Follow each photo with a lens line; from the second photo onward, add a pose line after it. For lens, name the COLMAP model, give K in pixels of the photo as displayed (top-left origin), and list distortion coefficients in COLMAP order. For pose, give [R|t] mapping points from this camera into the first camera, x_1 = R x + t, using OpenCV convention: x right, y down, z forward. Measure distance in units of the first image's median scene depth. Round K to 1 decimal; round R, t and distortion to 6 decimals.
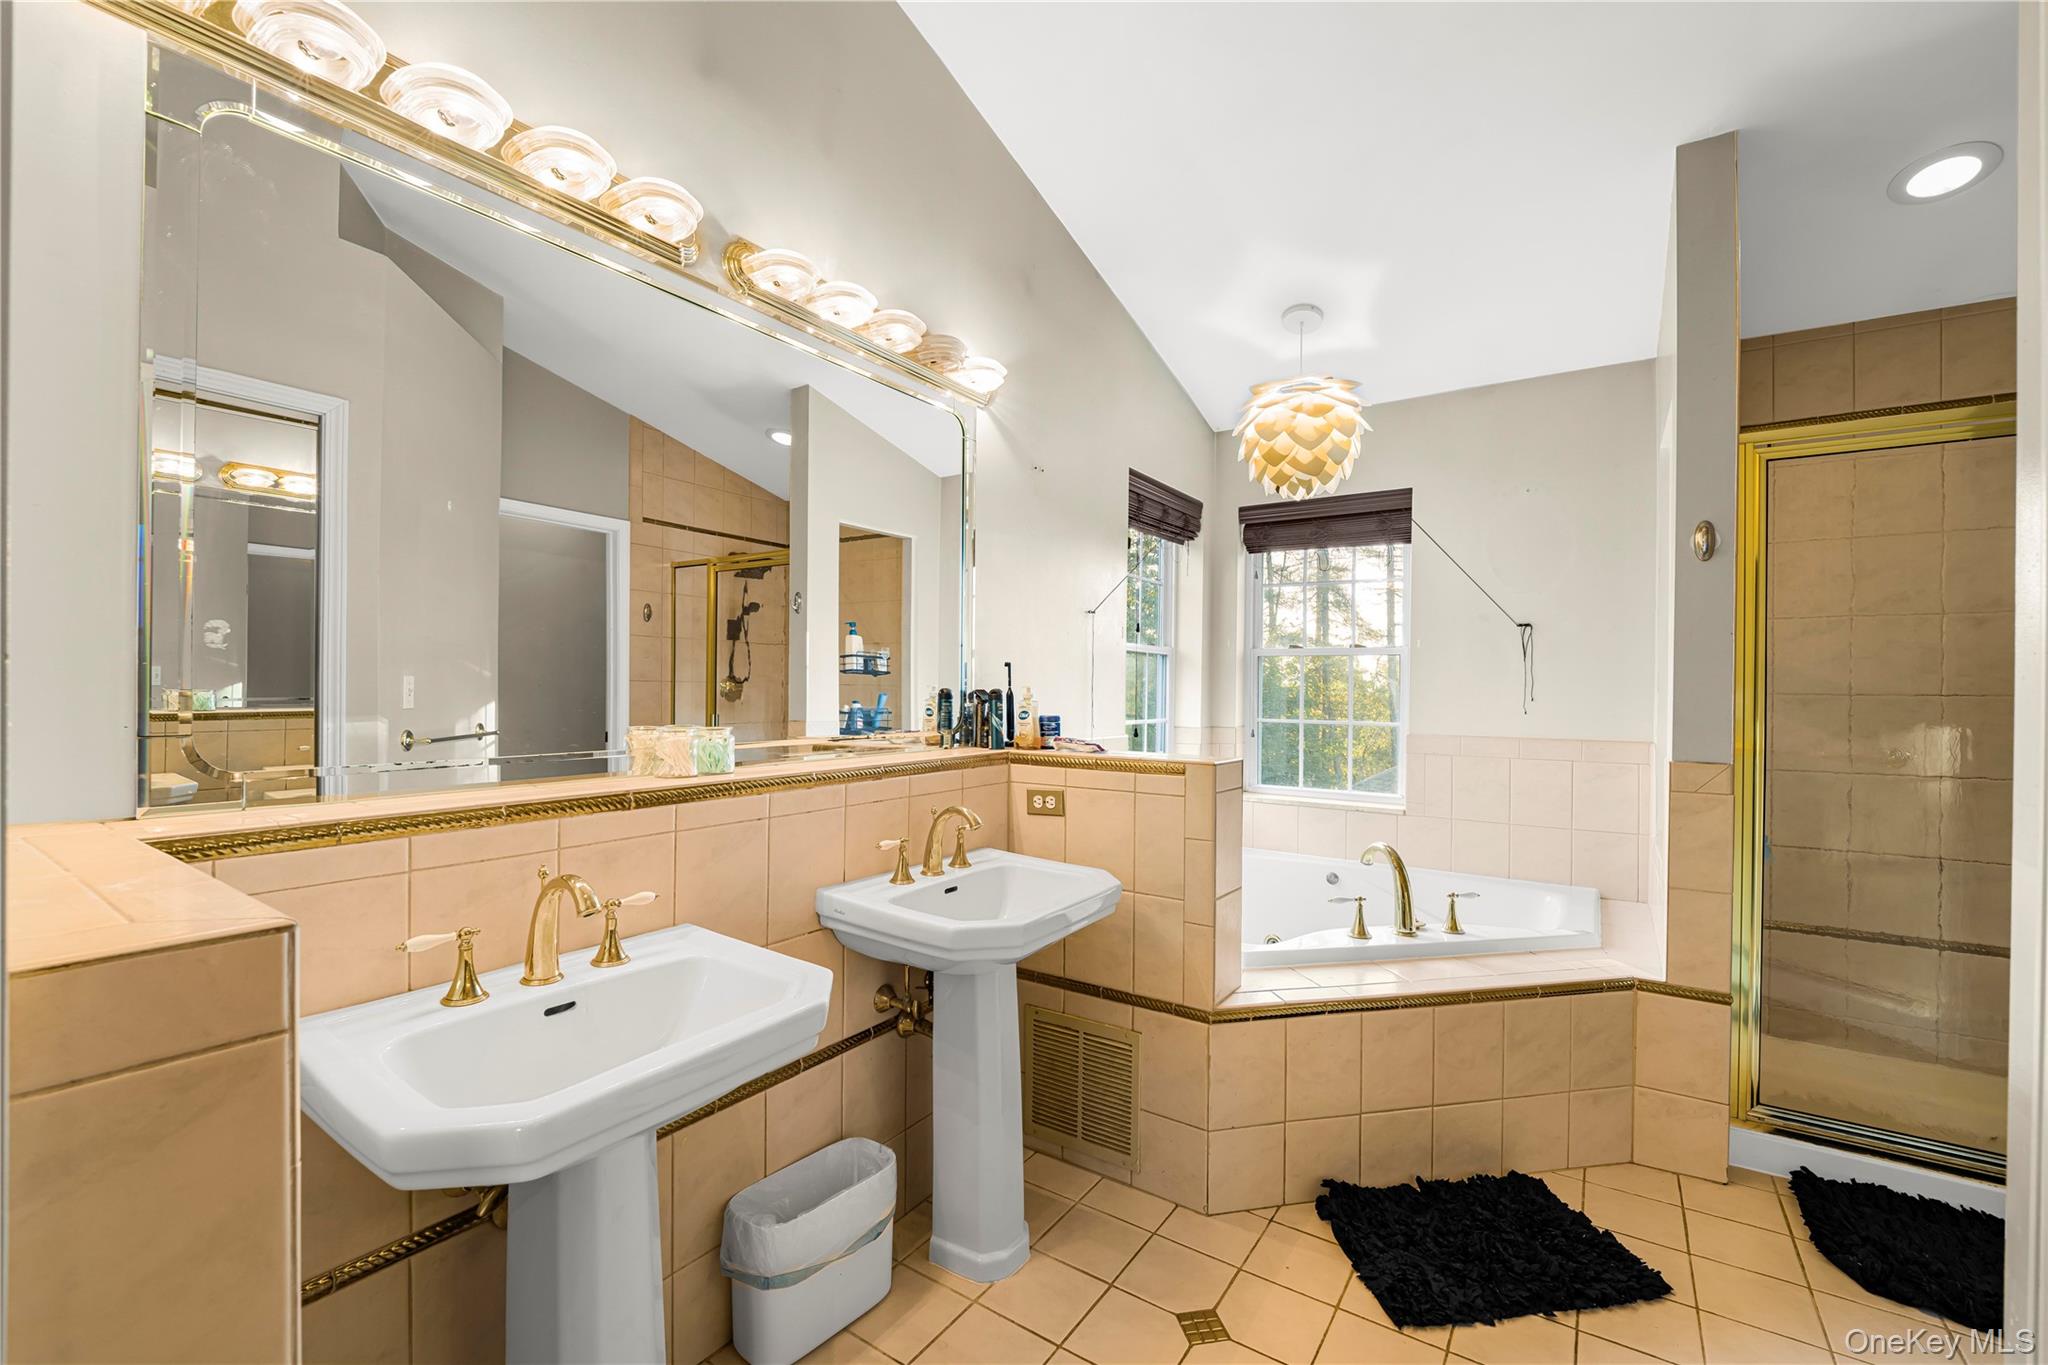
lens RADIAL K [[858.7, 0, 1014.9], [0, 858.7, 689.1], [0, 0, 1]] dist [-0.005162, -0.001780]
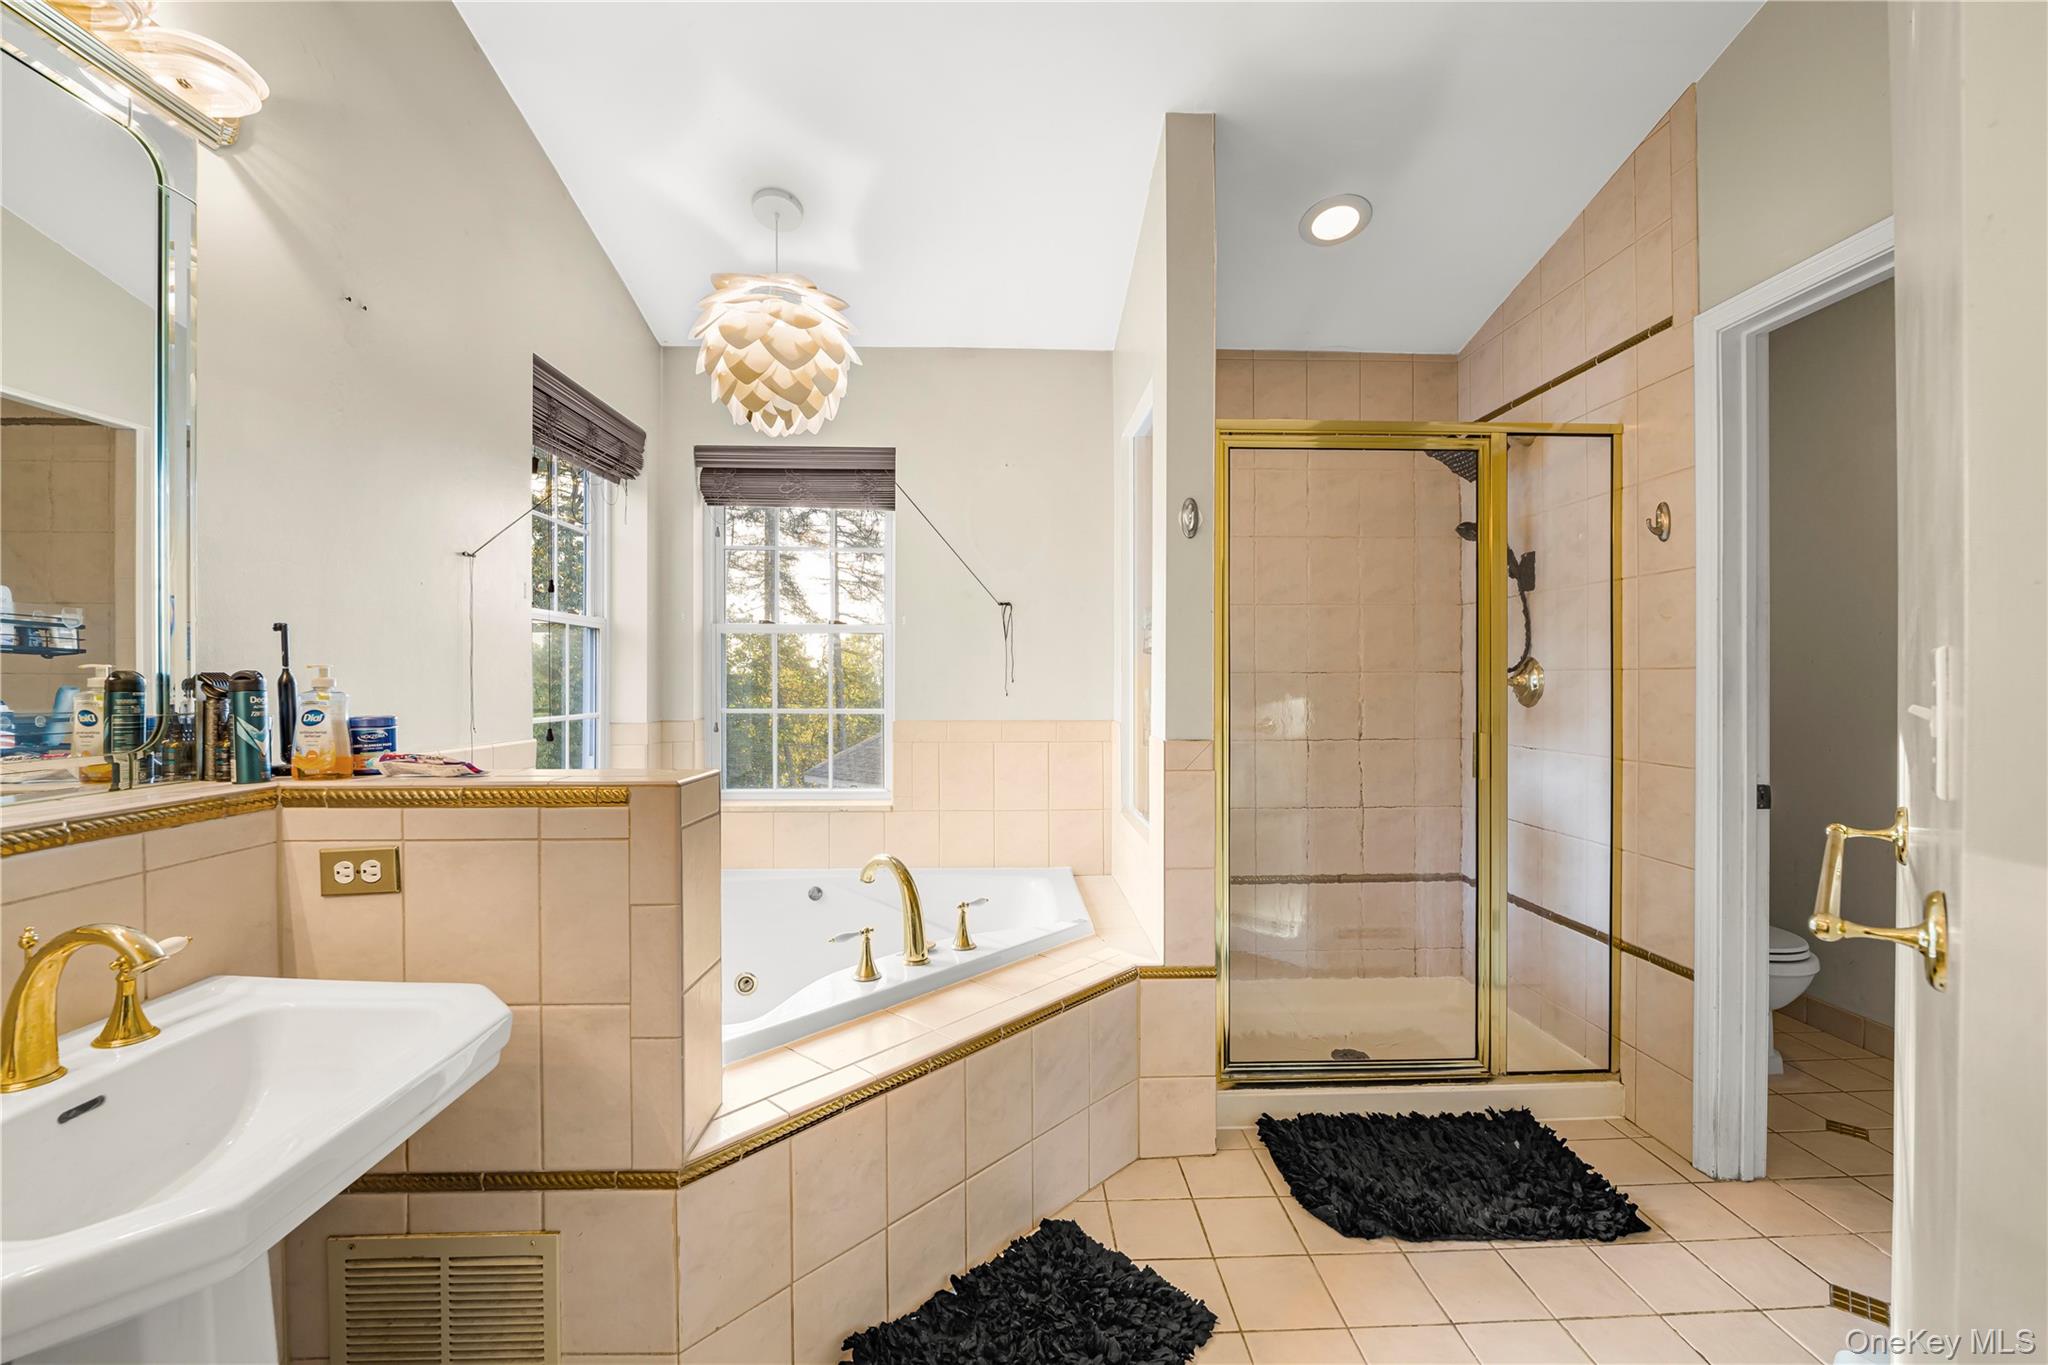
lens RADIAL K [[858.7, 0, 1034.3], [0, 858.7, 681.0], [0, 0, 1]] dist [-0.005162, -0.001780]
pose [[0.799678, -0.012989, 0.600288, 0.050759], [0.010160, 0.999916, 0.008101, 0.006794], [-0.600343, -0.000380, 0.799743, 0.272707]]
